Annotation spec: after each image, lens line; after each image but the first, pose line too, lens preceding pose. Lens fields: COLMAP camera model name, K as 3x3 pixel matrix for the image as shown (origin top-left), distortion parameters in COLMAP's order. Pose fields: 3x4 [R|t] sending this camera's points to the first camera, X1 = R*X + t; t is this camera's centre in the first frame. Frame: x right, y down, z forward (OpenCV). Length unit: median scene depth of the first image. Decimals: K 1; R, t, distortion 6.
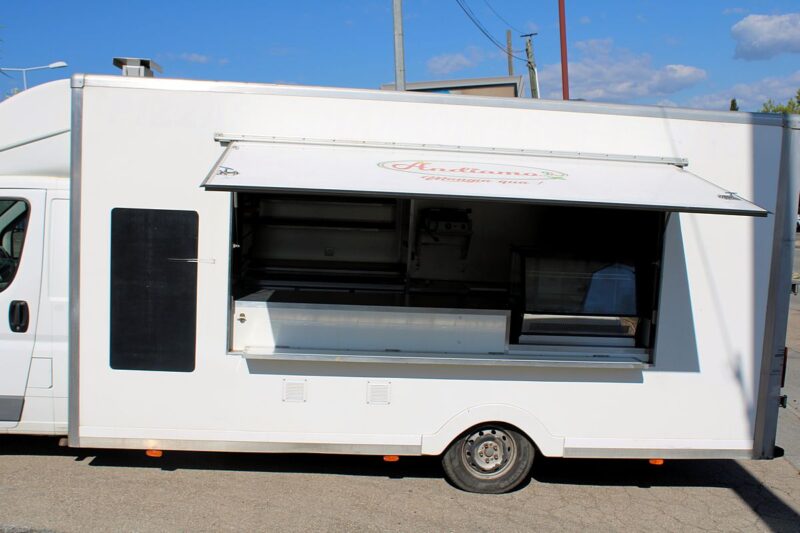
lens RADIAL K [[865.7, 0, 400.0], [0, 865.7, 266.5], [0, 0, 1]] dist [-0.149667, 0.253027]
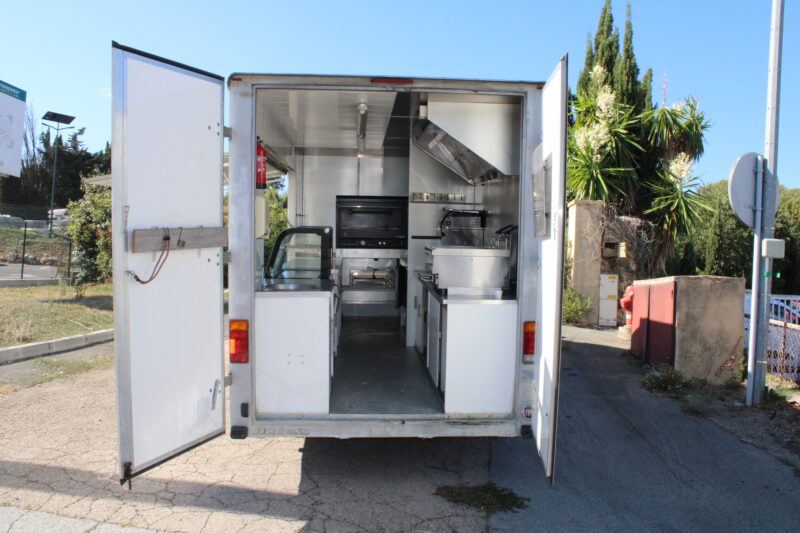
lens RADIAL K [[664.2, 0, 400.0], [0, 664.2, 266.5], [0, 0, 1]] dist [-0.156493, 0.129605]
pose [[-0.024488, 0.022650, -0.999444, 1.196105], [-0.119632, 0.992493, 0.025424, -0.004366], [0.992516, 0.120188, -0.021594, 1.210790]]
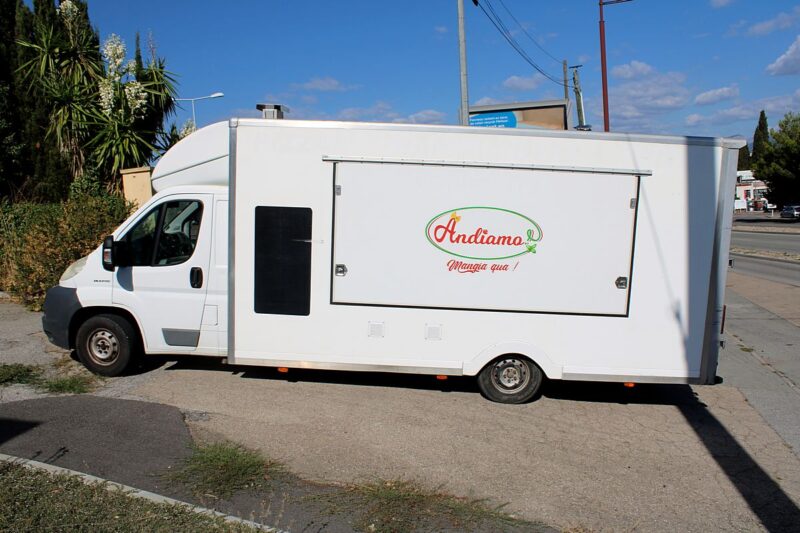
lens RADIAL K [[700.6, 0, 400.0], [0, 700.6, 266.5], [0, 0, 1]] dist [-0.143906, 0.136398]
pose [[0.992422, 0.006777, -0.122687, 0.062628], [-0.003709, 0.999675, 0.025220, 0.005534], [0.122818, -0.024574, 0.992125, -0.178362]]
